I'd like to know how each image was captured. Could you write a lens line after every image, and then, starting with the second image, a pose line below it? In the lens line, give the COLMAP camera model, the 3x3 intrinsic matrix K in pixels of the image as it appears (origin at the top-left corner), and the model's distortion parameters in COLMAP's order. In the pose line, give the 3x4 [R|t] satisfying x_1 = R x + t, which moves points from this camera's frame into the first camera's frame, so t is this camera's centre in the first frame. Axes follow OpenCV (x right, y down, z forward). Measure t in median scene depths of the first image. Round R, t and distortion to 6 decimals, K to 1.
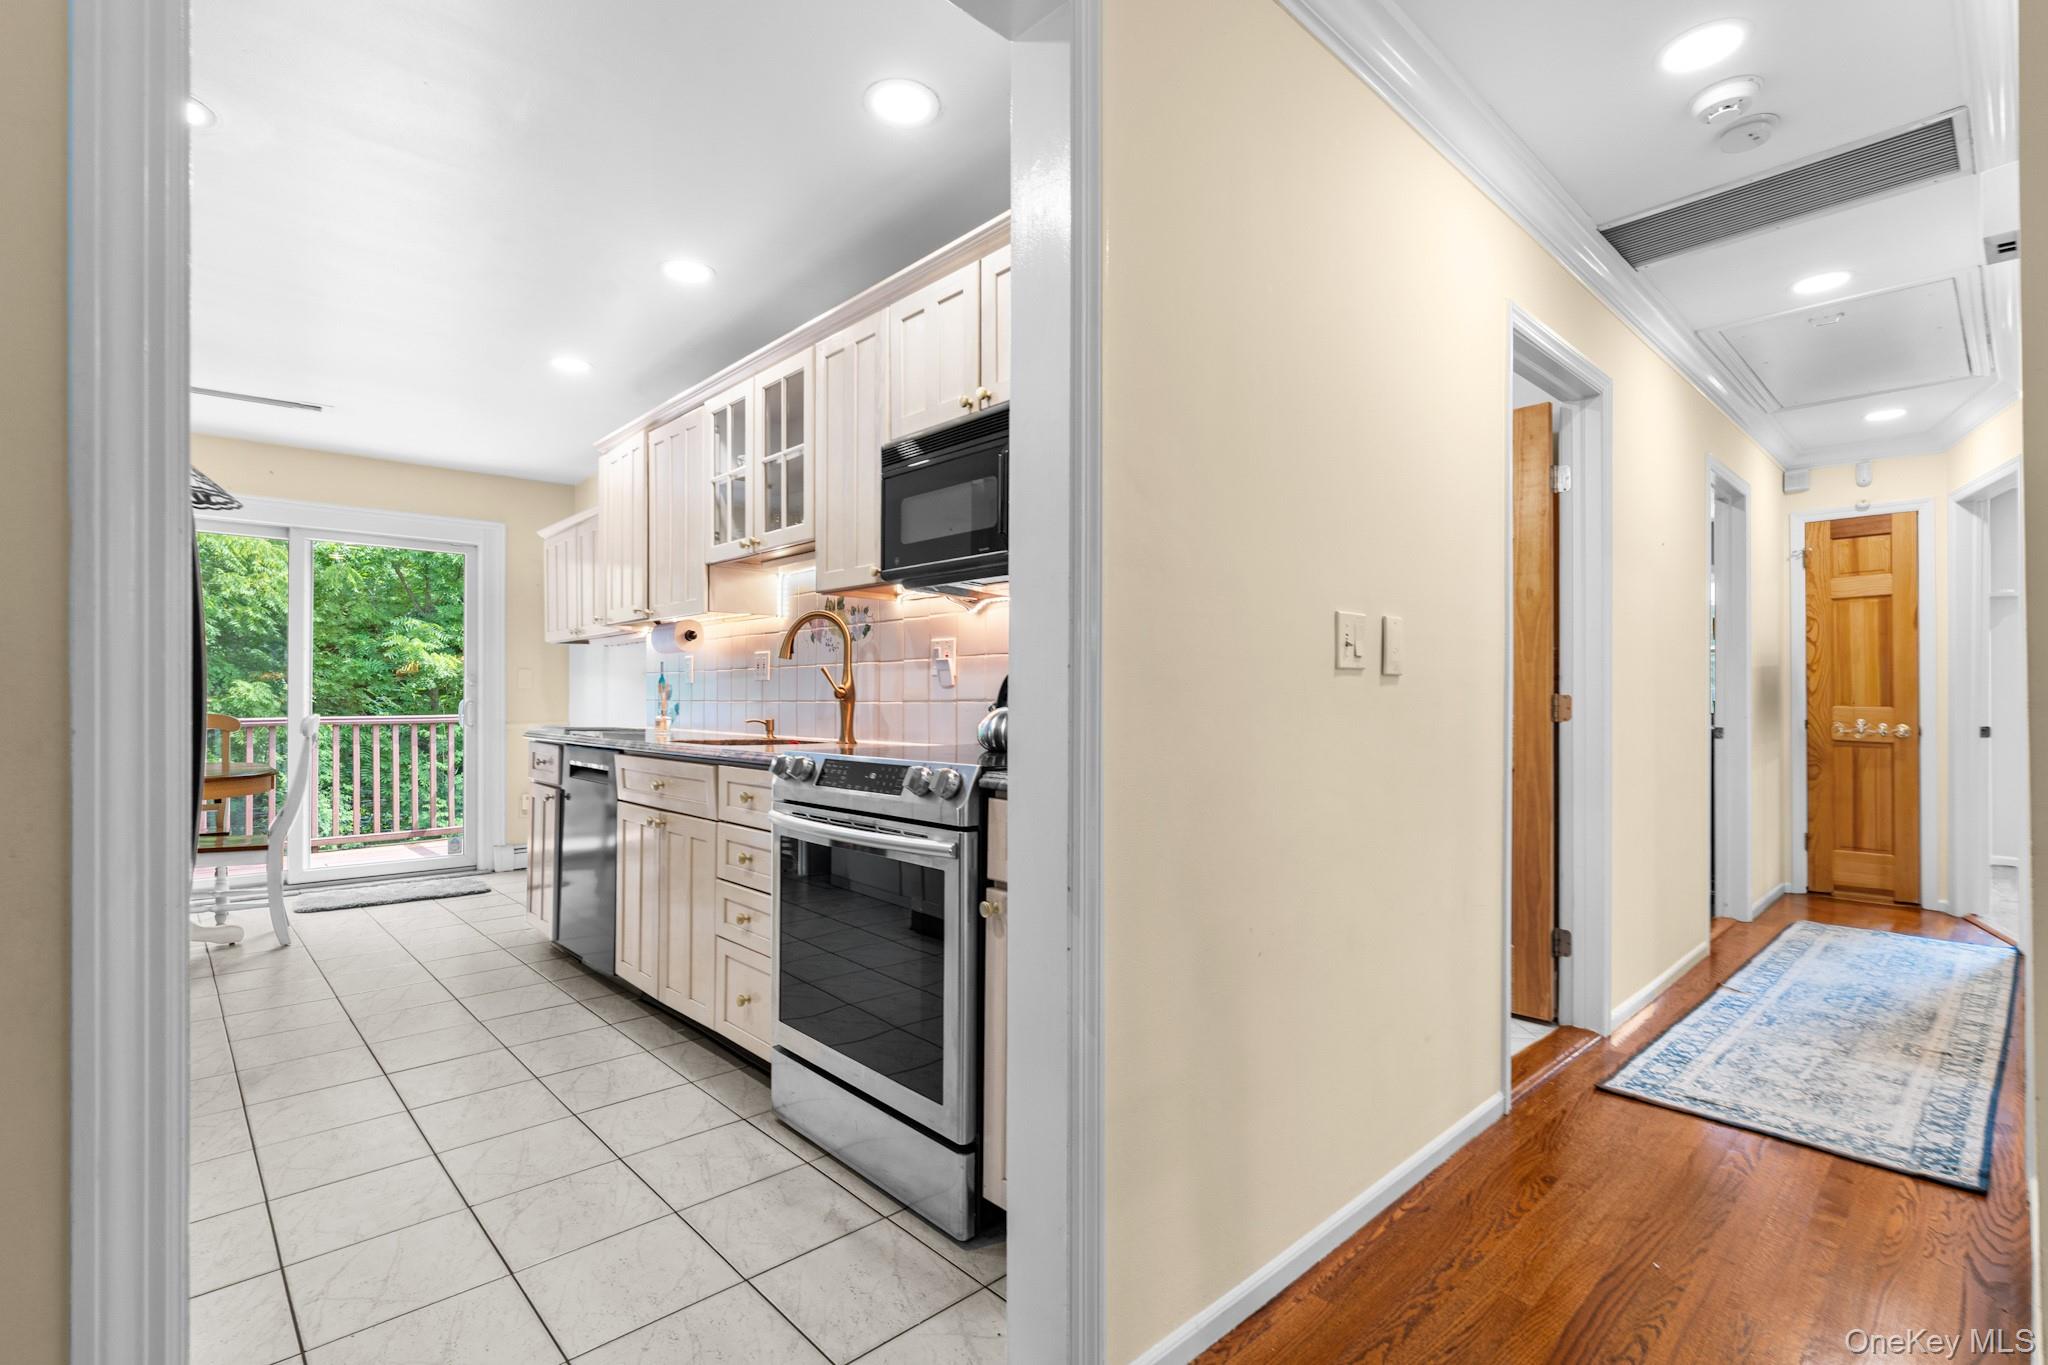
lens RADIAL K [[937.8, 0, 1016.0], [0, 937.8, 676.8], [0, 0, 1]] dist [-0.008355, 0.000254]
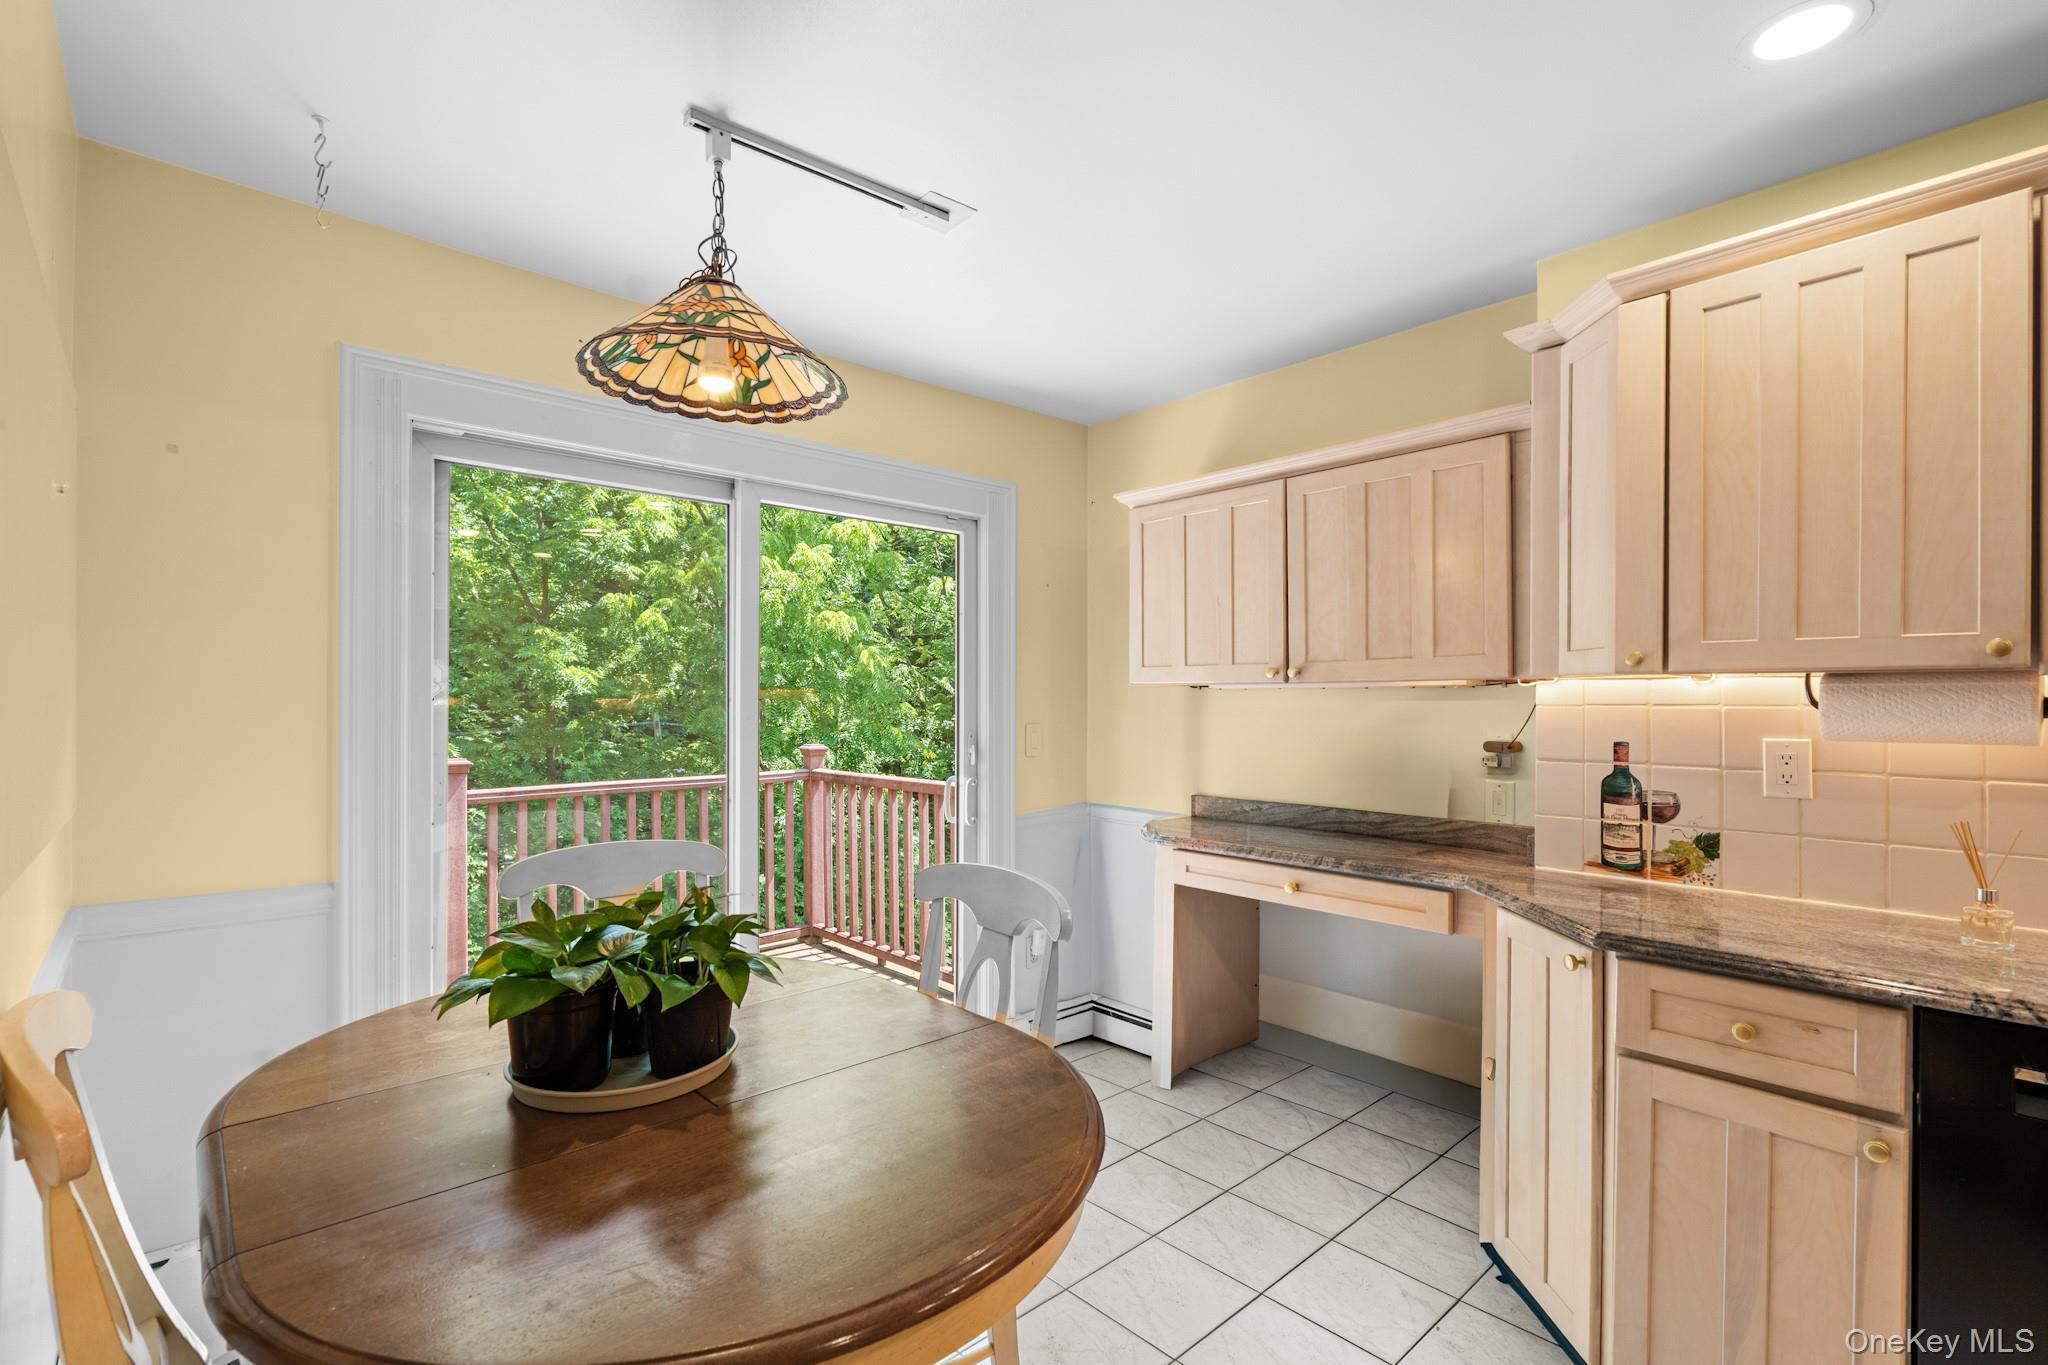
lens RADIAL K [[924.4, 0, 1035.6], [0, 924.4, 695.5], [0, 0, 1]] dist [-0.000252, 0.000149]
pose [[0.999979, 0.002340, -0.006015, -0.995711], [-0.002246, 0.999877, 0.015538, -0.069660], [0.006050, -0.015524, 0.999861, 0.744509]]
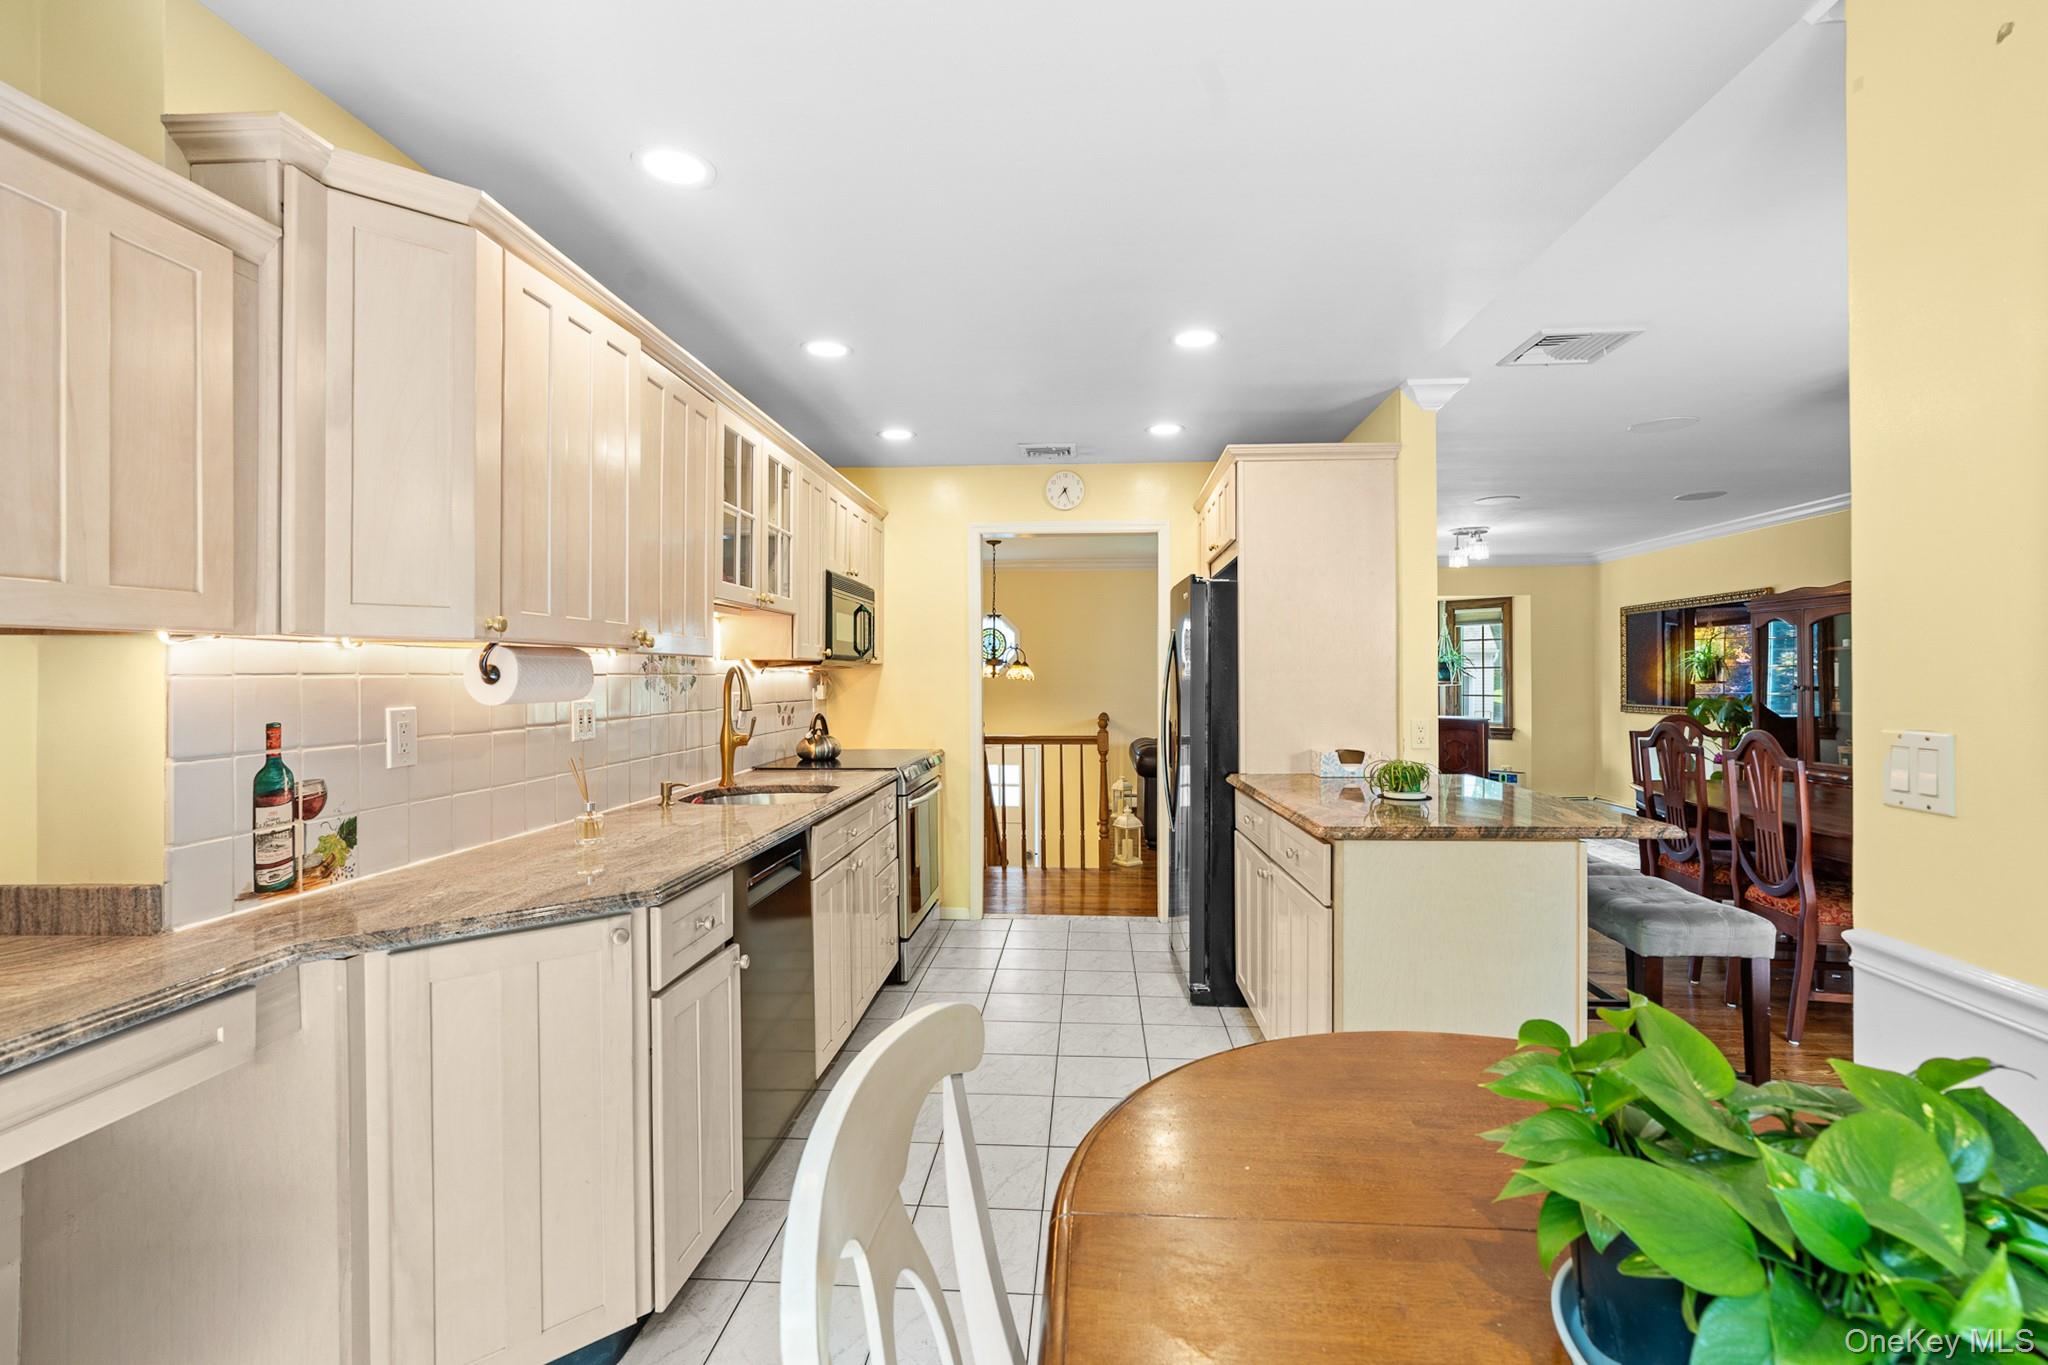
lens RADIAL K [[933.4, 0, 1029.8], [0, 933.4, 673.4], [0, 0, 1]] dist [-0.003149, 0.000148]
pose [[-0.675956, 0.000169, 0.736942, -1.247103], [-0.015731, 0.999769, -0.014659, -0.052032], [-0.736774, -0.021502, -0.675797, 1.499584]]
